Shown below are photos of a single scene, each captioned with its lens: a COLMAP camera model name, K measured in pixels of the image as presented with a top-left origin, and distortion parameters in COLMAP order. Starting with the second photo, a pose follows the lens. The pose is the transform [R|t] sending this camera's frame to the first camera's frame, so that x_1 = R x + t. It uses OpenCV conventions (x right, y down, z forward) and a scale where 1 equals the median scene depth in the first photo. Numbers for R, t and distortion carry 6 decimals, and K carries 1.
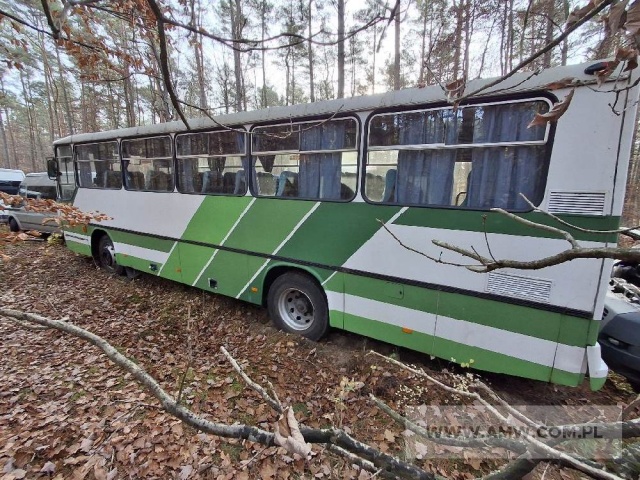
lens RADIAL K [[290.8, 0, 317.4], [0, 290.8, 239.9], [0, 0, 1]] dist [0.000969, 0.000161]
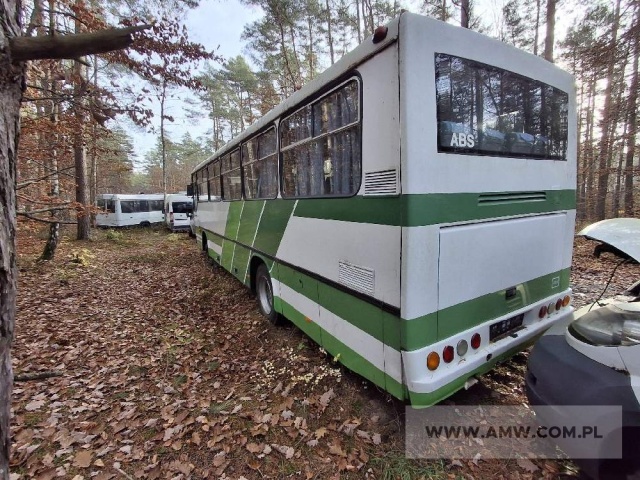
lens RADIAL K [[290.8, 0, 317.4], [0, 290.8, 239.9], [0, 0, 1]] dist [0.000969, 0.000161]
pose [[0.874563, 0.016305, -0.484638, 0.772363], [-0.034291, 0.999012, -0.028269, 0.053712], [0.483698, 0.041341, 0.874258, 0.085440]]
